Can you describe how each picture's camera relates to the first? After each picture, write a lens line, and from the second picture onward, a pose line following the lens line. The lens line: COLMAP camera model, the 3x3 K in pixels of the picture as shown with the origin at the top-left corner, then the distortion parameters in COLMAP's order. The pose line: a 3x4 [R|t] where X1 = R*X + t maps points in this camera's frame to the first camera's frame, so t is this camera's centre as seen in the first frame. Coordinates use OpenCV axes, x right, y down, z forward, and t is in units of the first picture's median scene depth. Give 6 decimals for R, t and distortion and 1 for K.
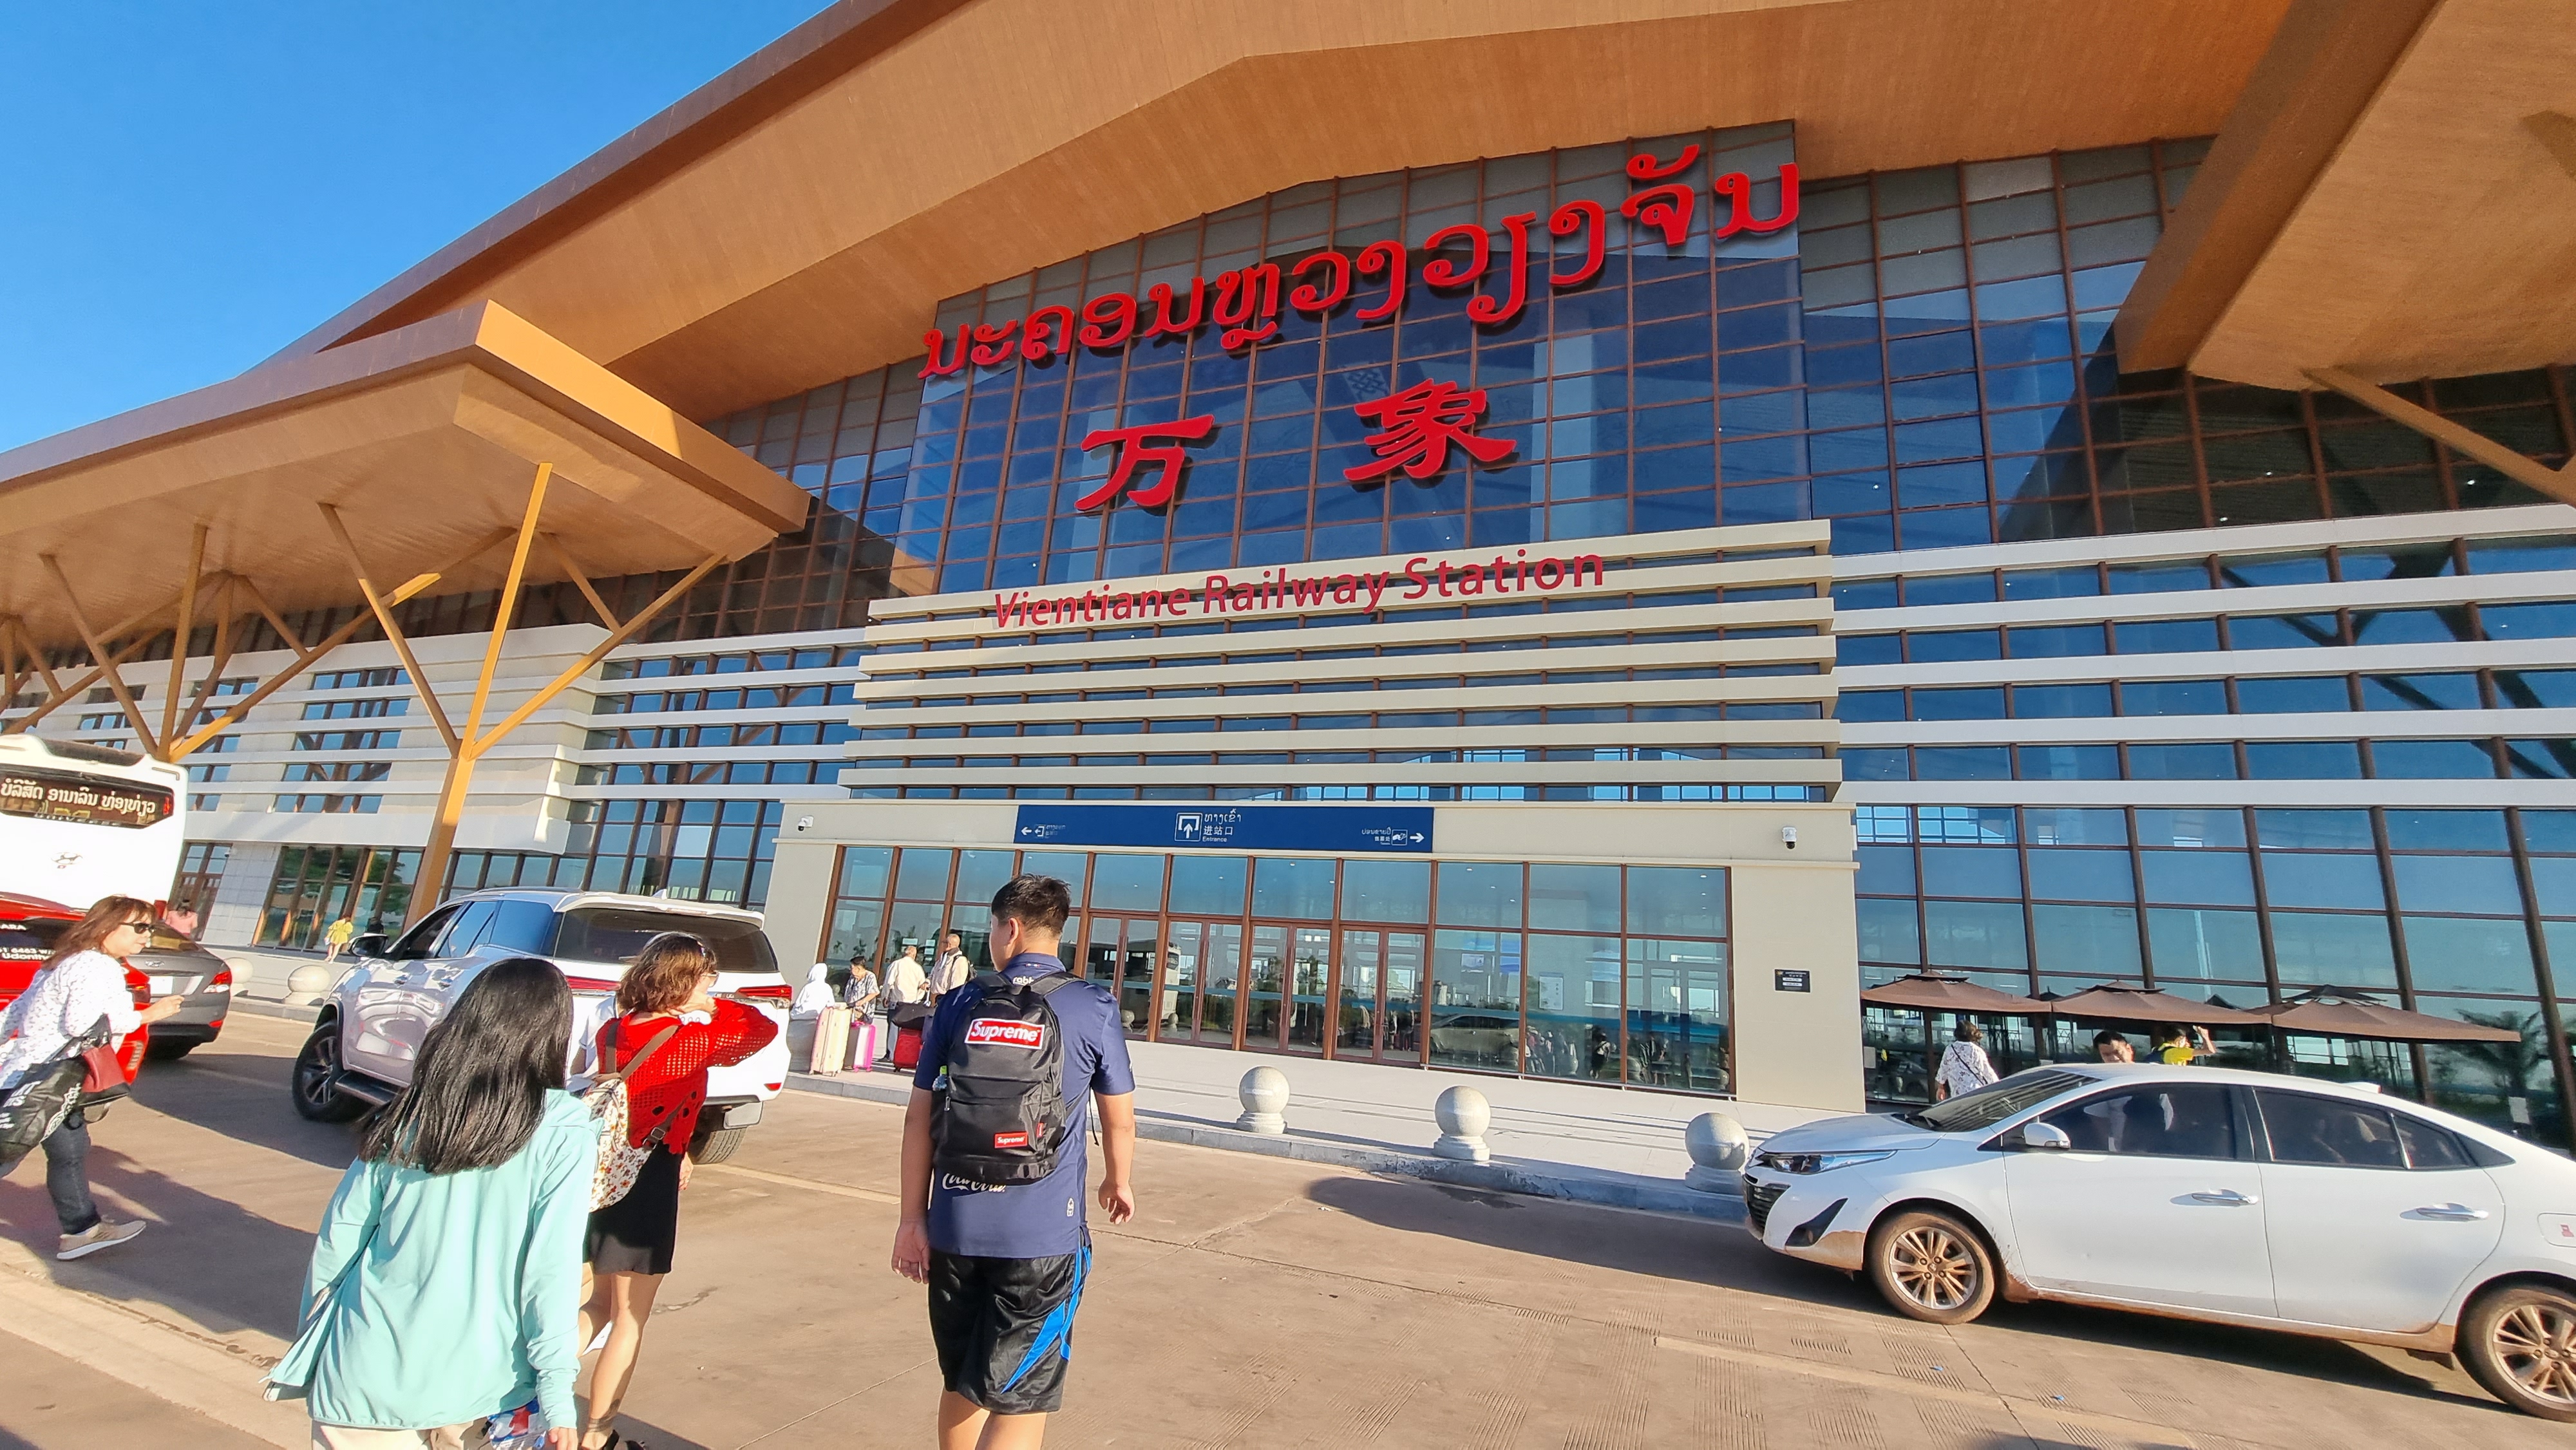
lens RADIAL K [[1045.3, 0, 1260.6], [0, 1045.3, 739.2], [0, 0, 1]] dist [-0.002535, -0.000157]
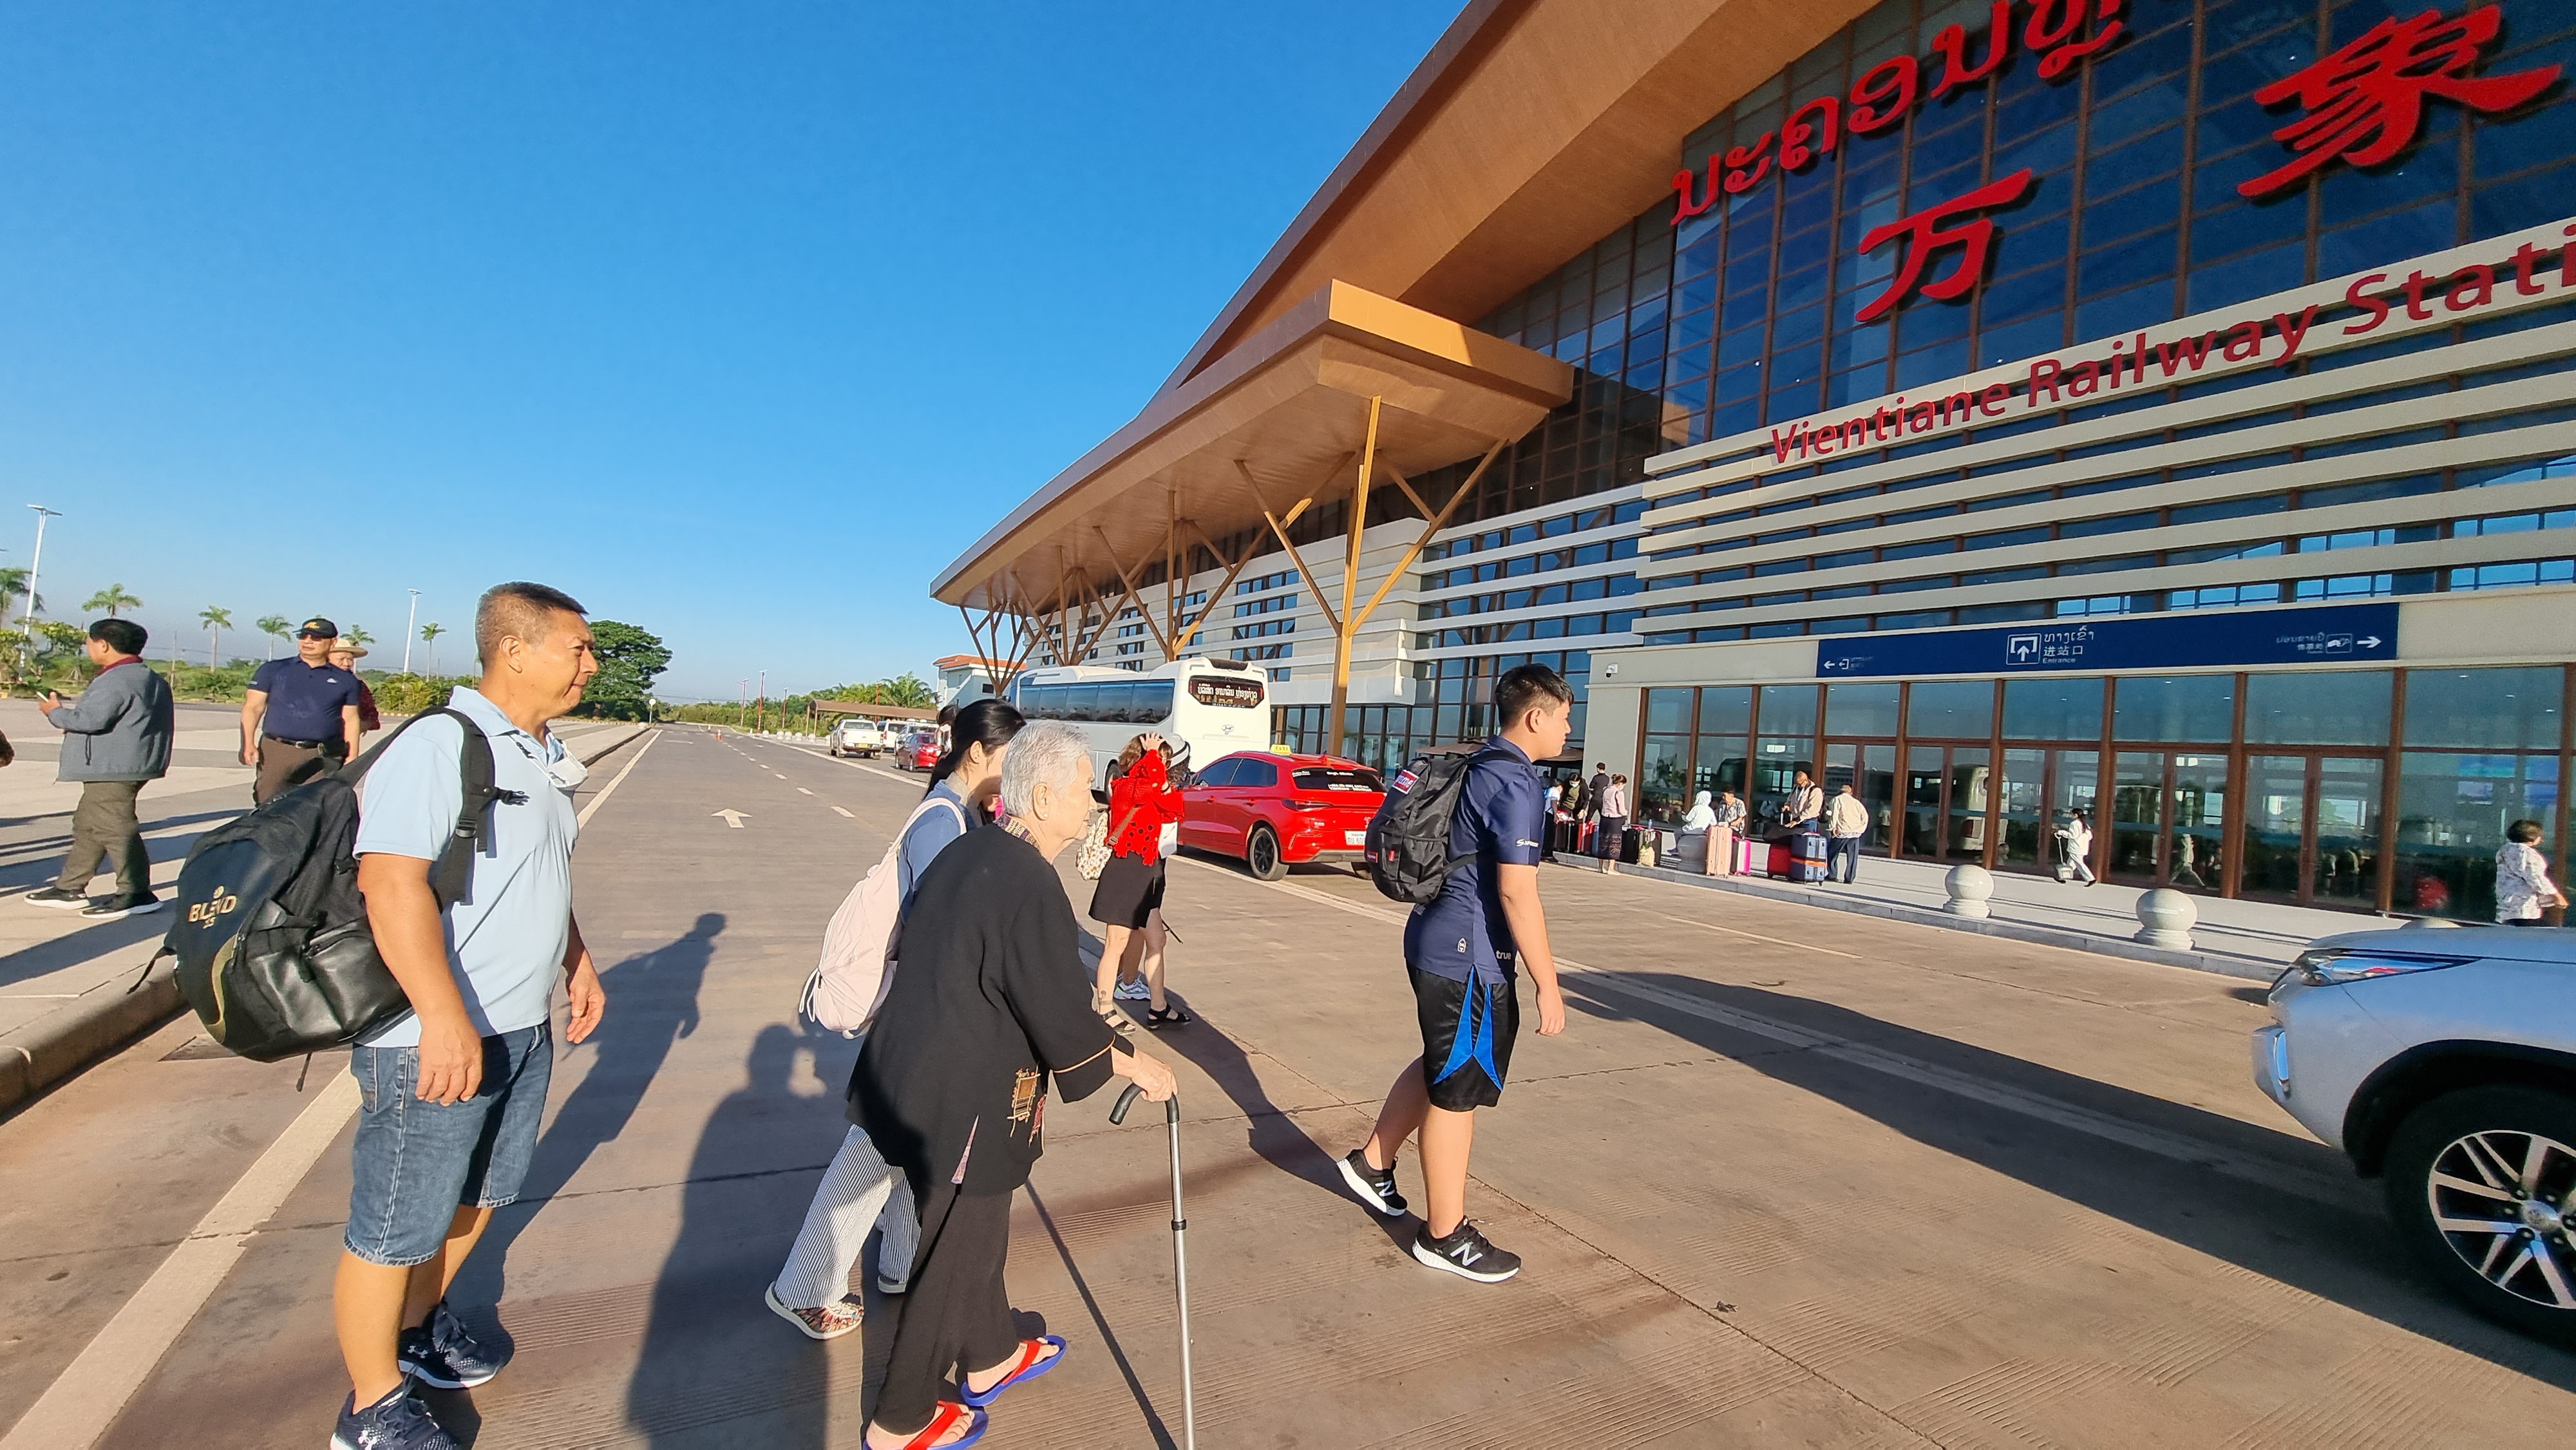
lens RADIAL K [[1045.3, 0, 1288.6], [0, 1045.3, 734.8], [0, 0, 1]] dist [-0.002535, -0.000157]
pose [[0.790733, -0.027667, -0.611536, -0.016050], [0.124699, 0.985312, 0.116662, -0.026036], [0.599326, -0.168506, 0.782569, -0.114473]]
